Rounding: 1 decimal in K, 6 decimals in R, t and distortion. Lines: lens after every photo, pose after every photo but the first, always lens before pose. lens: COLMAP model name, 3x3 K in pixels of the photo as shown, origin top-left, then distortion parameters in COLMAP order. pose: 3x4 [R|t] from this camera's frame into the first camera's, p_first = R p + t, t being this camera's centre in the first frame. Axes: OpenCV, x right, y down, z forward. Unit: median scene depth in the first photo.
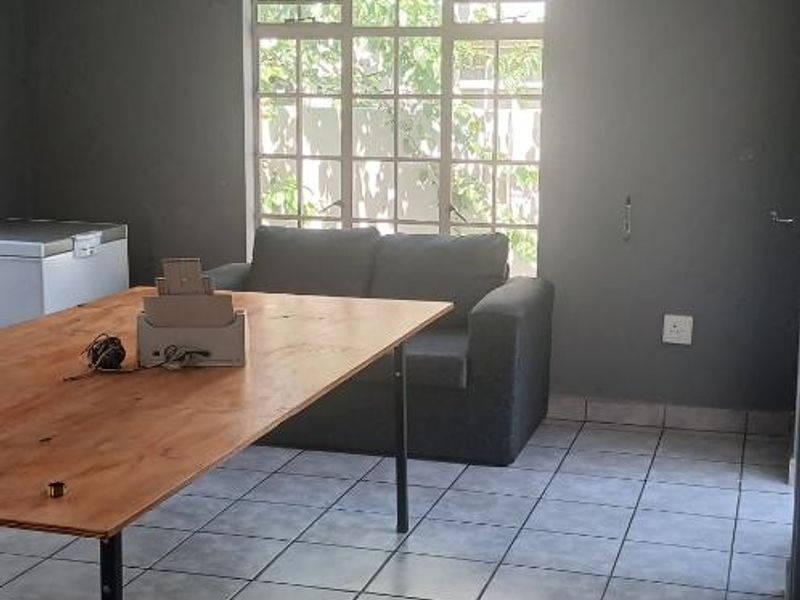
lens RADIAL K [[1302.1, 0, 400.0], [0, 1302.1, 300.0], [0, 0, 1]] dist [0.062635, 0.259799]
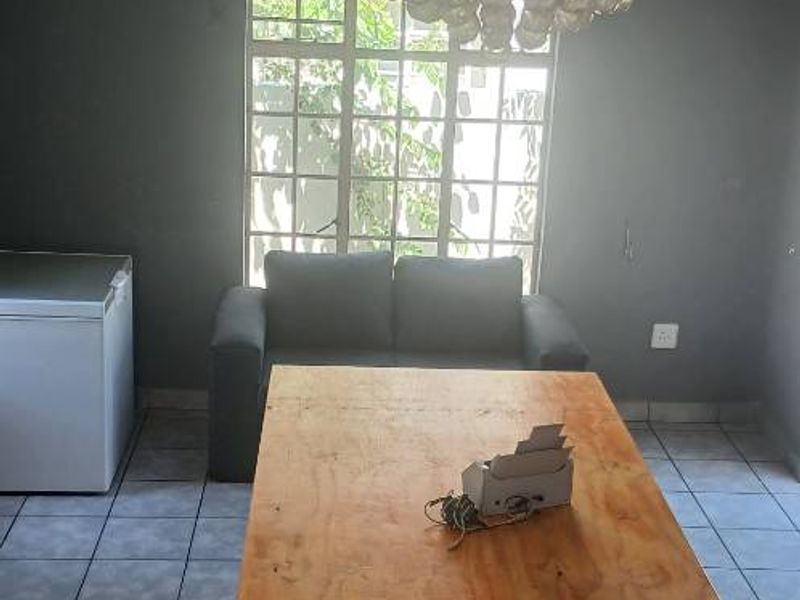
lens RADIAL K [[1302.1, 0, 400.0], [0, 1302.1, 300.0], [0, 0, 1]] dist [0.062635, 0.259799]
pose [[0.944045, -0.061387, 0.324055, -0.355229], [0.019838, 0.991316, 0.129996, -0.155609], [-0.329221, -0.116294, 0.937064, 0.038129]]
